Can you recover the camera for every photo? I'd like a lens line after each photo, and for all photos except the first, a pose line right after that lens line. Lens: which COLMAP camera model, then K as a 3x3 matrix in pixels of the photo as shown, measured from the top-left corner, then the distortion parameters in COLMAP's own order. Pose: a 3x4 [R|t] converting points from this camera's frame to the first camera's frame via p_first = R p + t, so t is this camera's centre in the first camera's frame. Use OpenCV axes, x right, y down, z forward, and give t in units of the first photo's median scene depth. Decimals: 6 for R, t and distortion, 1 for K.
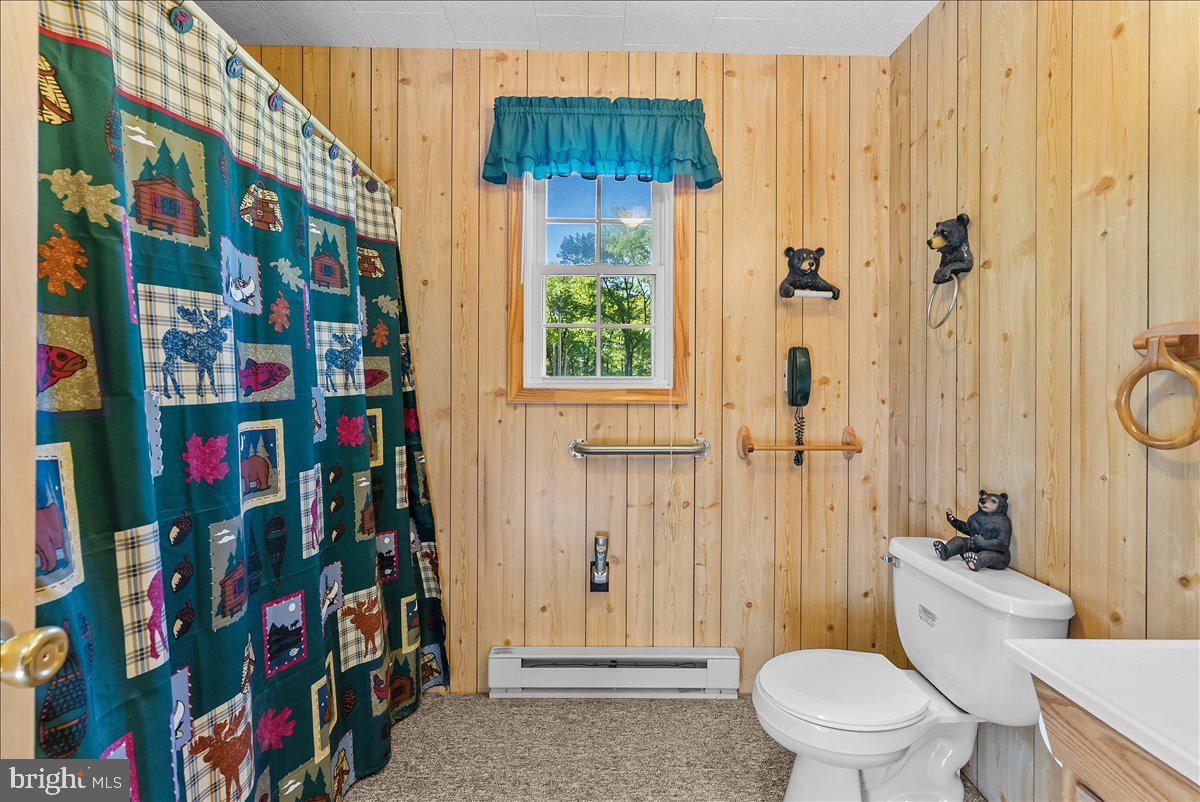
lens RADIAL K [[548.1, 0, 594.6], [0, 548.1, 390.1], [0, 0, 1]] dist [-0.007715, 0.003296]
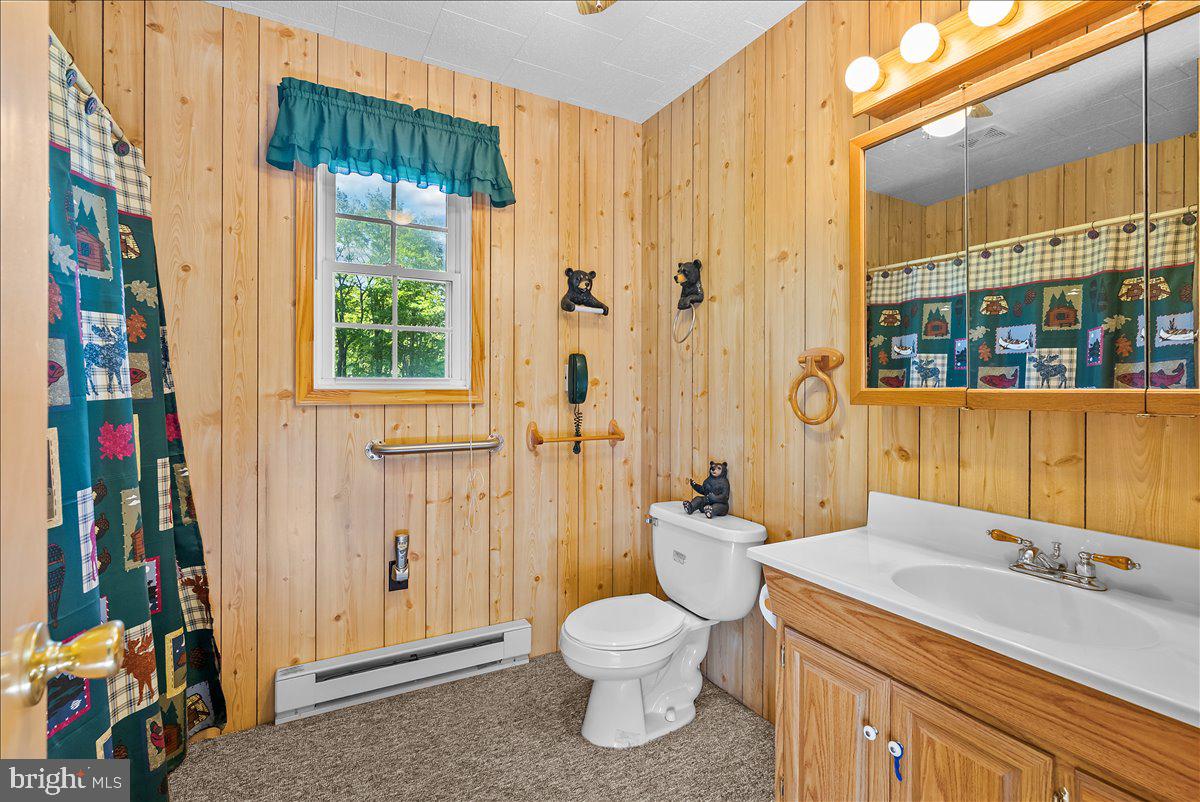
lens RADIAL K [[548.1, 0, 603.3], [0, 548.1, 395.6], [0, 0, 1]] dist [-0.007715, 0.003296]
pose [[0.882961, -0.010226, 0.469336, -0.140228], [0.005799, 0.999924, 0.010878, -0.000582], [-0.469411, -0.006884, 0.882953, -0.076280]]
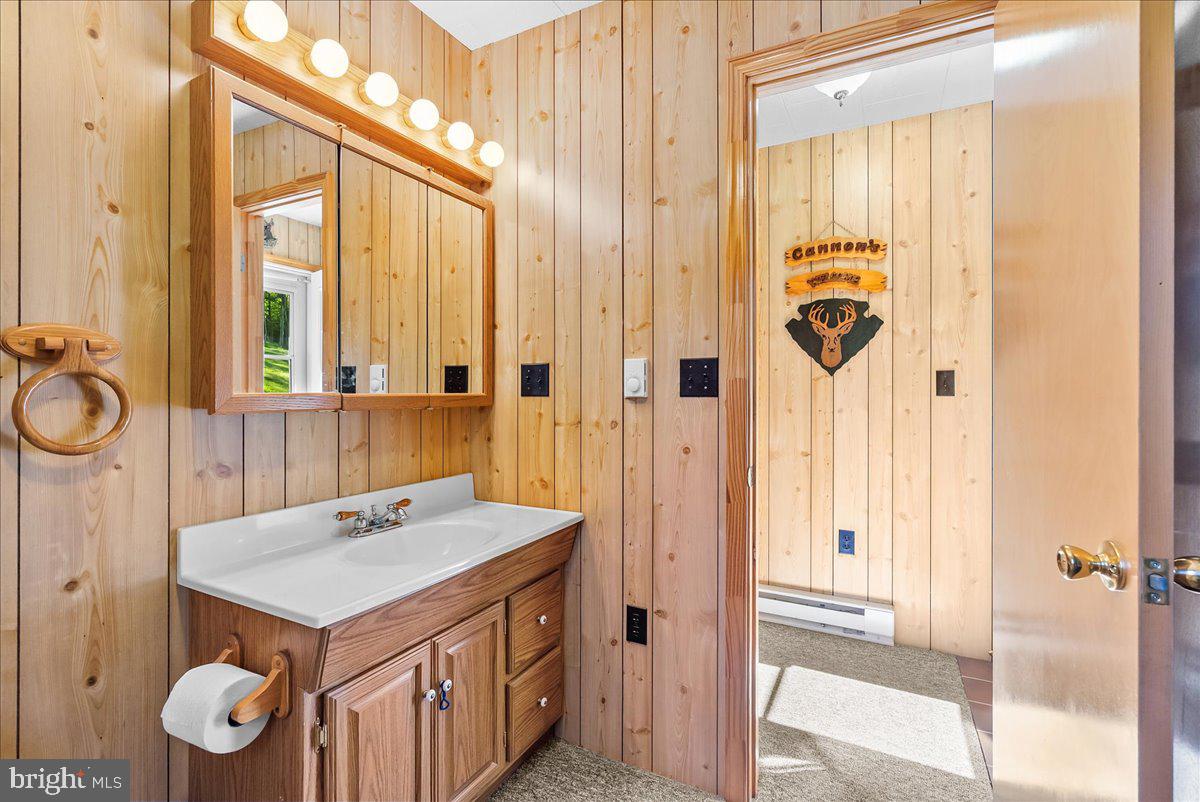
lens RADIAL K [[548.1, 0, 598.6], [0, 548.1, 395.3], [0, 0, 1]] dist [-0.007715, 0.003296]
pose [[-0.871414, -0.009670, 0.490454, -0.120521], [-0.003279, 0.999898, 0.013888, -0.007503], [-0.490538, 0.010494, -0.871357, 0.713311]]
